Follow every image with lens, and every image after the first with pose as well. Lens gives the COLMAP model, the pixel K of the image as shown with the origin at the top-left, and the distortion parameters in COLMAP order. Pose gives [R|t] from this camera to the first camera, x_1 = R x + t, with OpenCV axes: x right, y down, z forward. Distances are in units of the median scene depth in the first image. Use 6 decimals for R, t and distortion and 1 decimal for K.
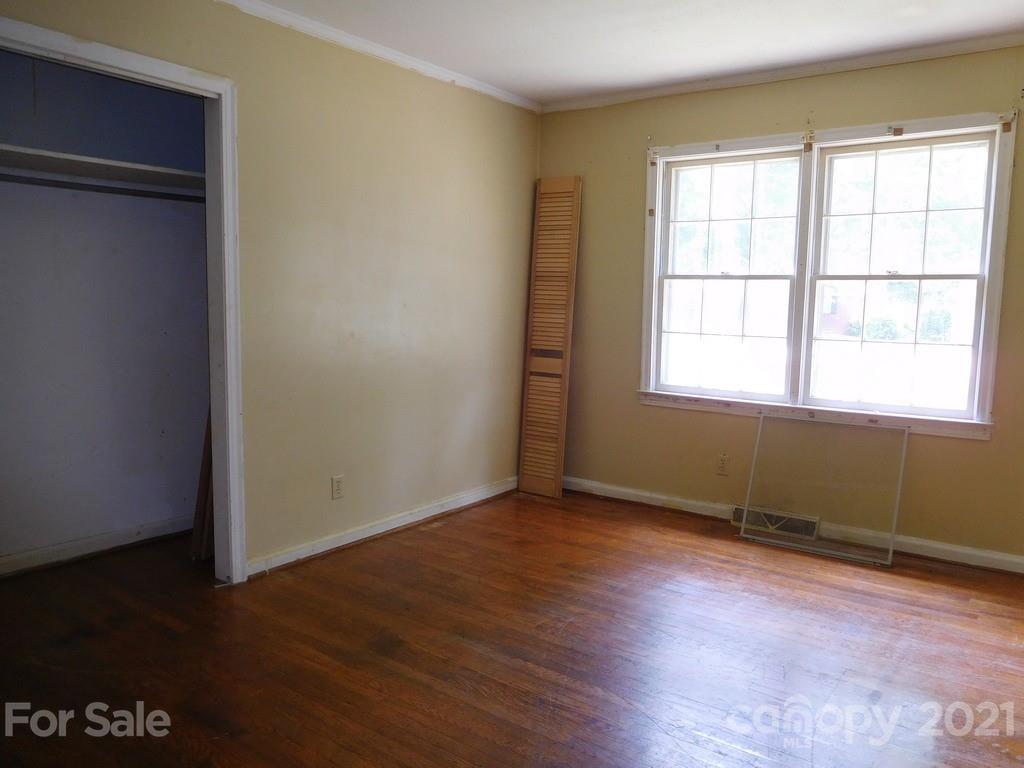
lens RADIAL K [[752.9, 0, 509.5], [0, 752.9, 378.4], [0, 0, 1]] dist [-0.028616, -0.003320]
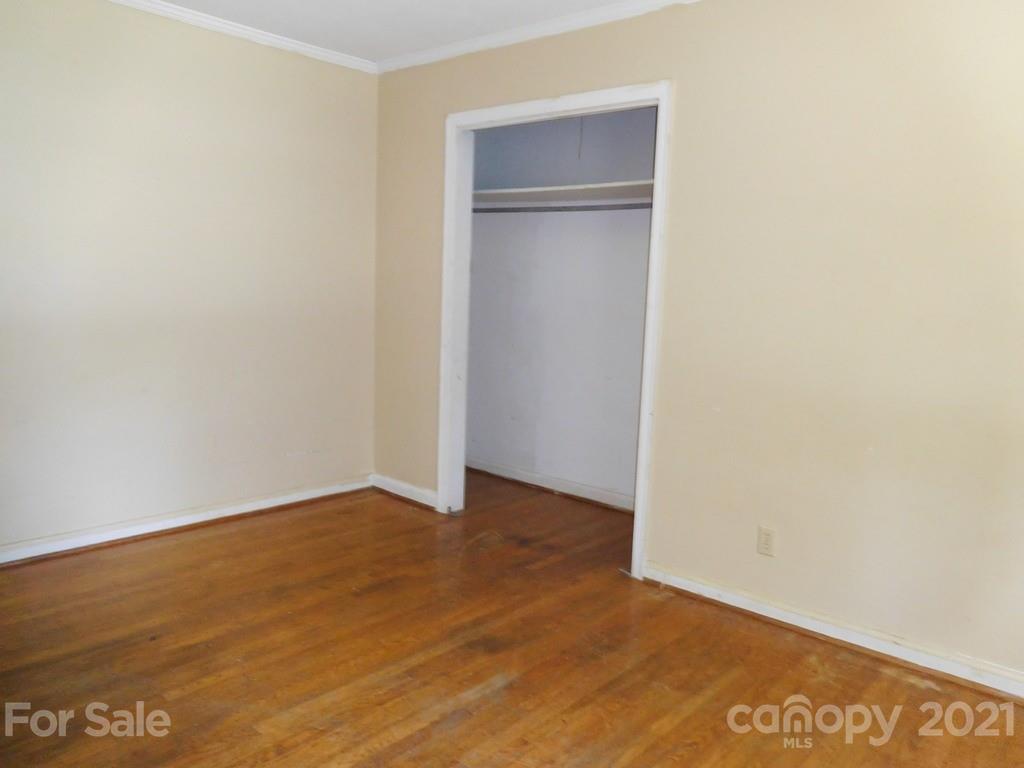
lens RADIAL K [[752.9, 0, 515.0], [0, 752.9, 383.6], [0, 0, 1]] dist [-0.028616, -0.003320]
pose [[-0.081256, 0.113799, -0.990175, 0.521315], [-0.144609, 0.981602, 0.124681, -0.074608], [0.986147, 0.153319, -0.063305, 0.705607]]
